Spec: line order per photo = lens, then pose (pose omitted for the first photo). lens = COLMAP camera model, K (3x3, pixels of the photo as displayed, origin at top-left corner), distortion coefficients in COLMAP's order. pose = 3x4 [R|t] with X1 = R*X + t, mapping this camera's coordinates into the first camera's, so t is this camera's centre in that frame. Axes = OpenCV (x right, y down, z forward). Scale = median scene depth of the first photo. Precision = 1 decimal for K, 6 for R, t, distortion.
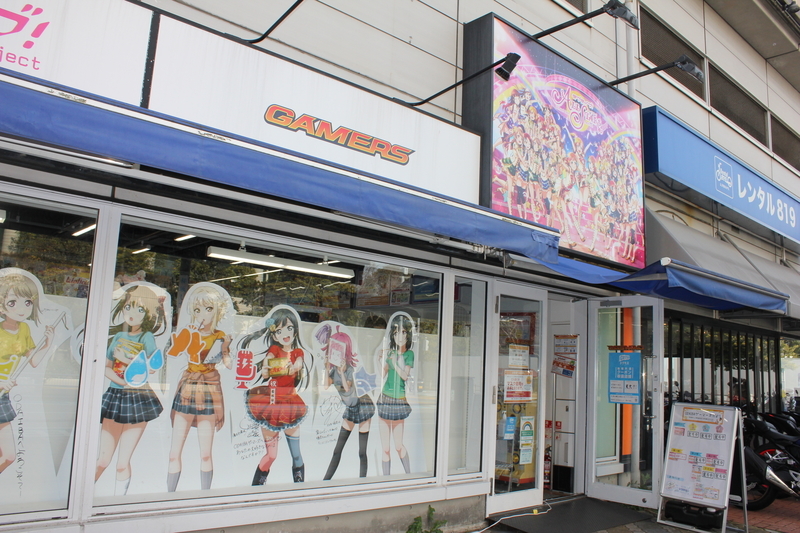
lens RADIAL K [[670.2, 0, 400.0], [0, 670.2, 266.5], [0, 0, 1]] dist [-0.066407, 0.003853]
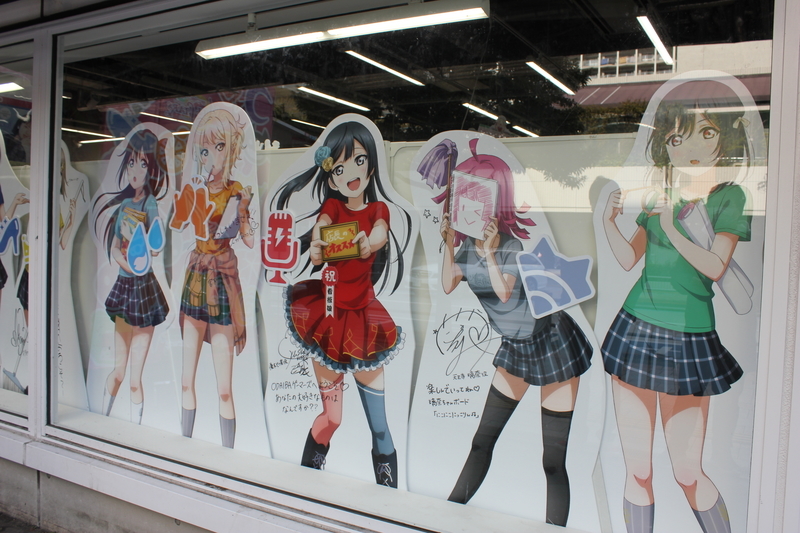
lens RADIAL K [[707.7, 0, 400.0], [0, 707.7, 266.5], [0, 0, 1]] dist [-0.110667, 0.003296]
pose [[0.303708, -0.006796, -0.952741, 0.328403], [0.128252, 0.991165, 0.033813, 0.158354], [0.944094, -0.132460, 0.301896, 0.895790]]
